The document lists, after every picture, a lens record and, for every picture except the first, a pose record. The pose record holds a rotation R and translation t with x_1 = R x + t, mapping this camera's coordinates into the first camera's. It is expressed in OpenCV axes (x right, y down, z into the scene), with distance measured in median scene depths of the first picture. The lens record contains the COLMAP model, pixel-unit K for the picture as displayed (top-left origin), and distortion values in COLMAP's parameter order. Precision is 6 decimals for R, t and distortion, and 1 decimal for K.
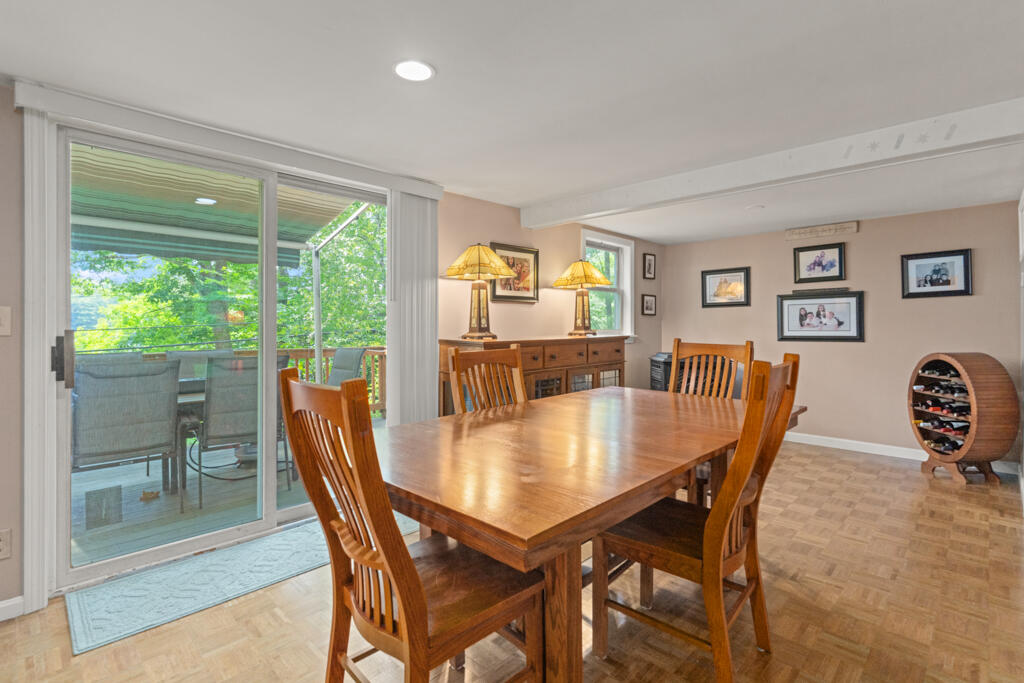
lens RADIAL K [[501.9, 0, 513.5], [0, 501.9, 326.1], [0, 0, 1]] dist [0.000242, 0.000401]
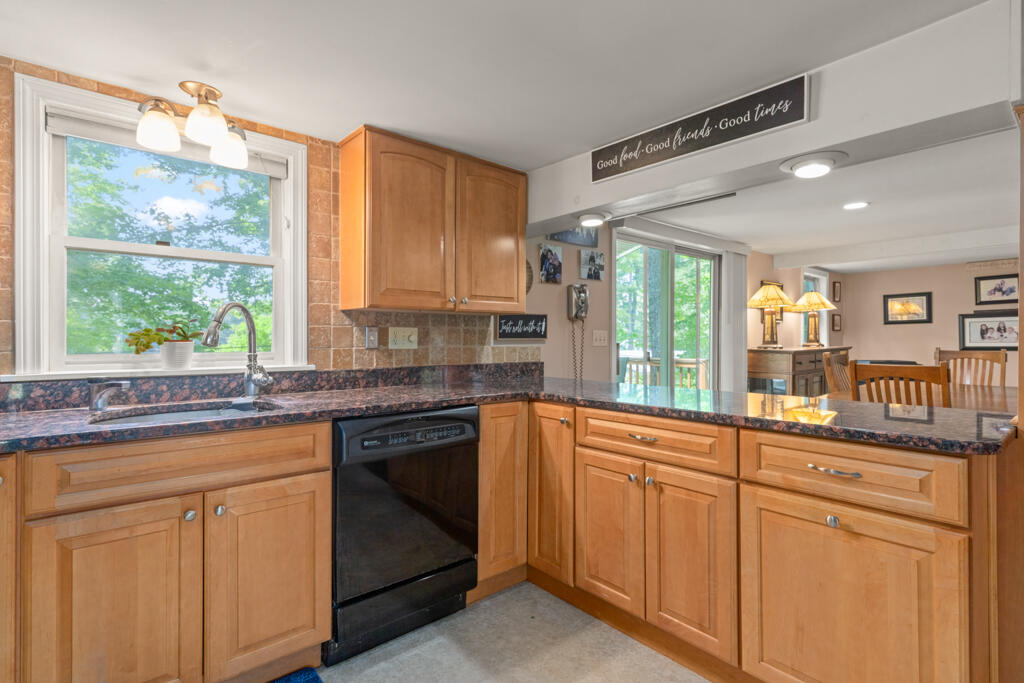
lens RADIAL K [[490.3, 0, 510.7], [0, 490.3, 337.1], [0, 0, 1]] dist [0.002851, 0.000244]
pose [[0.994201, -0.004983, -0.107421, -0.496349], [0.004356, 0.999972, -0.006071, -0.002095], [0.107448, 0.005568, 0.994195, -0.375231]]
